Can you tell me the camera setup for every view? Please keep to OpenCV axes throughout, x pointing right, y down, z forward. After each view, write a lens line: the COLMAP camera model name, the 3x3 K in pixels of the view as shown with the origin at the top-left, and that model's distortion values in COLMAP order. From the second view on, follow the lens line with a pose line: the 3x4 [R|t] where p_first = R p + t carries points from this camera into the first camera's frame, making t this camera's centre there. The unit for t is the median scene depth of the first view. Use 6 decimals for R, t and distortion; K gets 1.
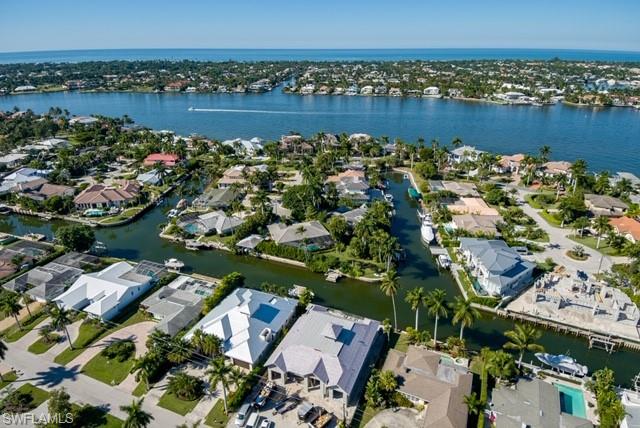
lens RADIAL K [[399.5, 0, 319.5], [0, 399.5, 191.6], [0, 0, 1]] dist [0.093667, -0.124658]
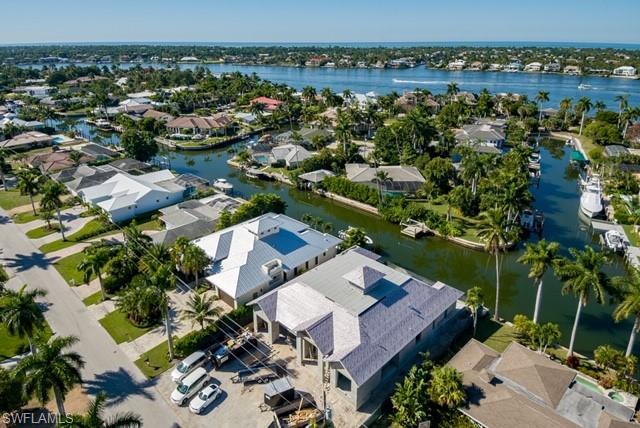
lens RADIAL K [[399.5, 0, 319.5], [0, 399.5, 191.6], [0, 0, 1]] dist [0.093667, -0.124658]
pose [[0.927980, 0.136483, -0.346736, 0.110664], [-0.146546, 0.989200, -0.002834, 0.170873], [0.342605, 0.053442, 0.937958, 0.313984]]
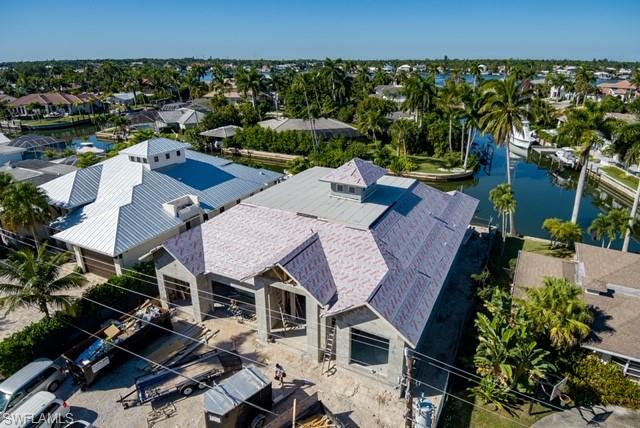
lens RADIAL K [[363.6, 0, 328.3], [0, 363.6, 221.2], [0, 0, 1]] dist [0.072706, -0.084933]
pose [[0.997863, 0.037447, -0.053545, 0.018766], [-0.037574, 0.999293, -0.001356, 0.276924], [0.053456, 0.003365, 0.998565, 0.501446]]
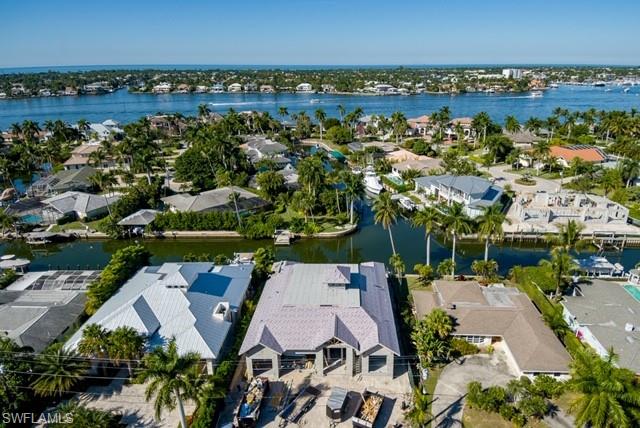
lens RADIAL K [[404.9, 0, 331.1], [0, 404.9, 212.9], [0, 0, 1]] dist [0.083279, -0.129559]
pose [[0.923519, -0.124816, 0.362677, -0.140116], [0.139170, 0.990175, -0.013611, 0.185044], [-0.357415, 0.063043, 0.931816, 0.294504]]
